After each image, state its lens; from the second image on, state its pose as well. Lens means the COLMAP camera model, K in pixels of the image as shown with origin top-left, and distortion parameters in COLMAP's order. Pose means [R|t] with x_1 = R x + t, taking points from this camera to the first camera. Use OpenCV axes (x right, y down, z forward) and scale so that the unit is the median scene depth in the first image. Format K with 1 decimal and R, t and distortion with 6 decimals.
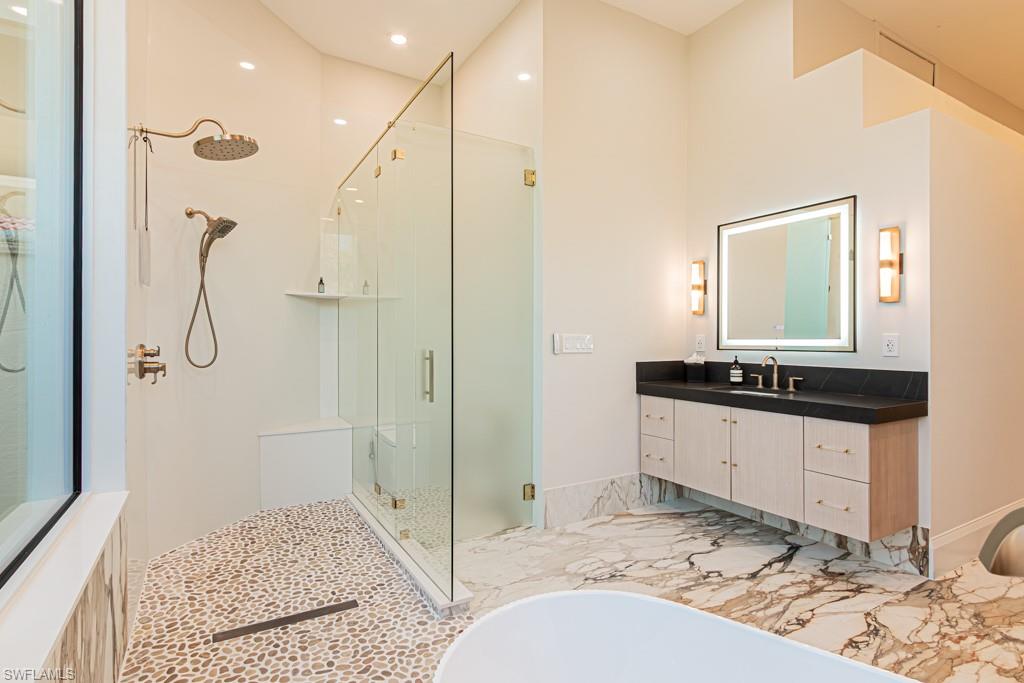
lens RADIAL K [[504.0, 0, 512.0], [0, 504.0, 341.5], [0, 0, 1]] dist [-0.000253, 0.000060]
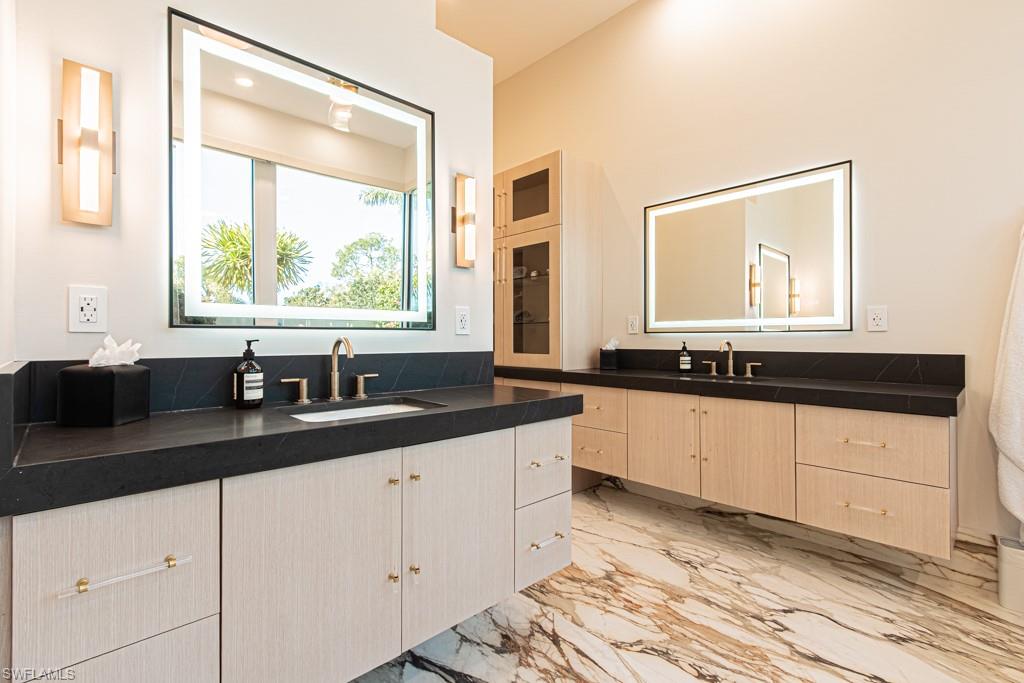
lens RADIAL K [[465.9, 0, 501.3], [0, 465.9, 335.4], [0, 0, 1]] dist [0.000934, -0.000159]
pose [[0.210759, -0.011117, -0.977475, 0.991966], [-0.001600, 0.999930, -0.011717, 0.026530], [0.977537, 0.004034, 0.210727, 0.428623]]
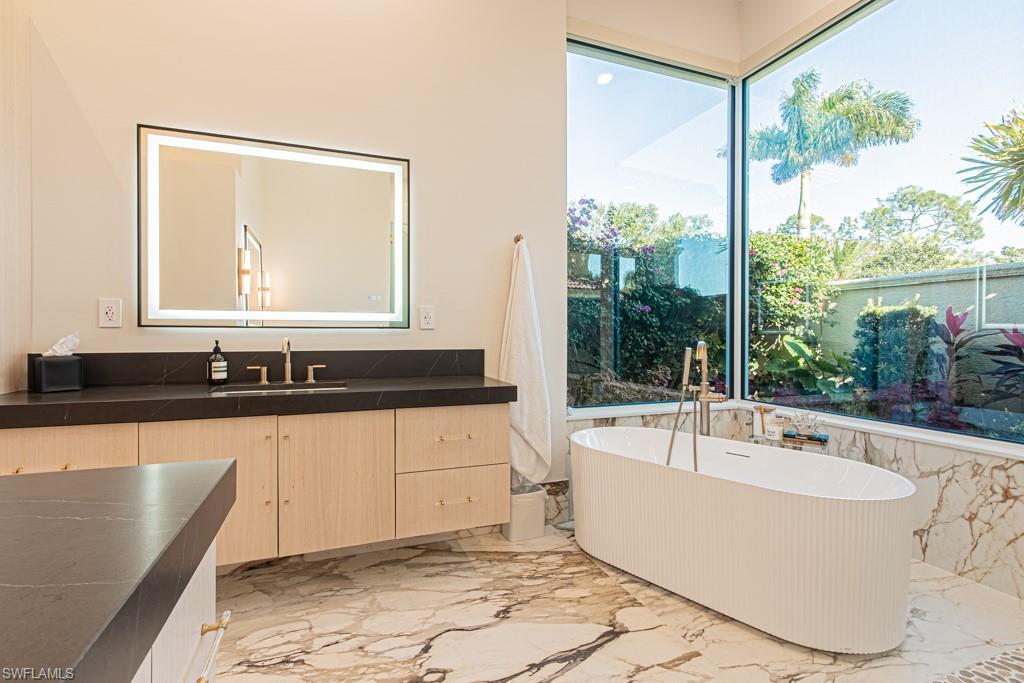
lens RADIAL K [[465.9, 0, 501.3], [0, 465.9, 335.4], [0, 0, 1]] dist [0.000934, -0.000159]
pose [[0.983322, -0.001972, -0.181863, 0.583988], [0.001758, 0.999998, -0.001340, 0.021706], [0.181865, 0.000998, 0.983323, 0.413214]]
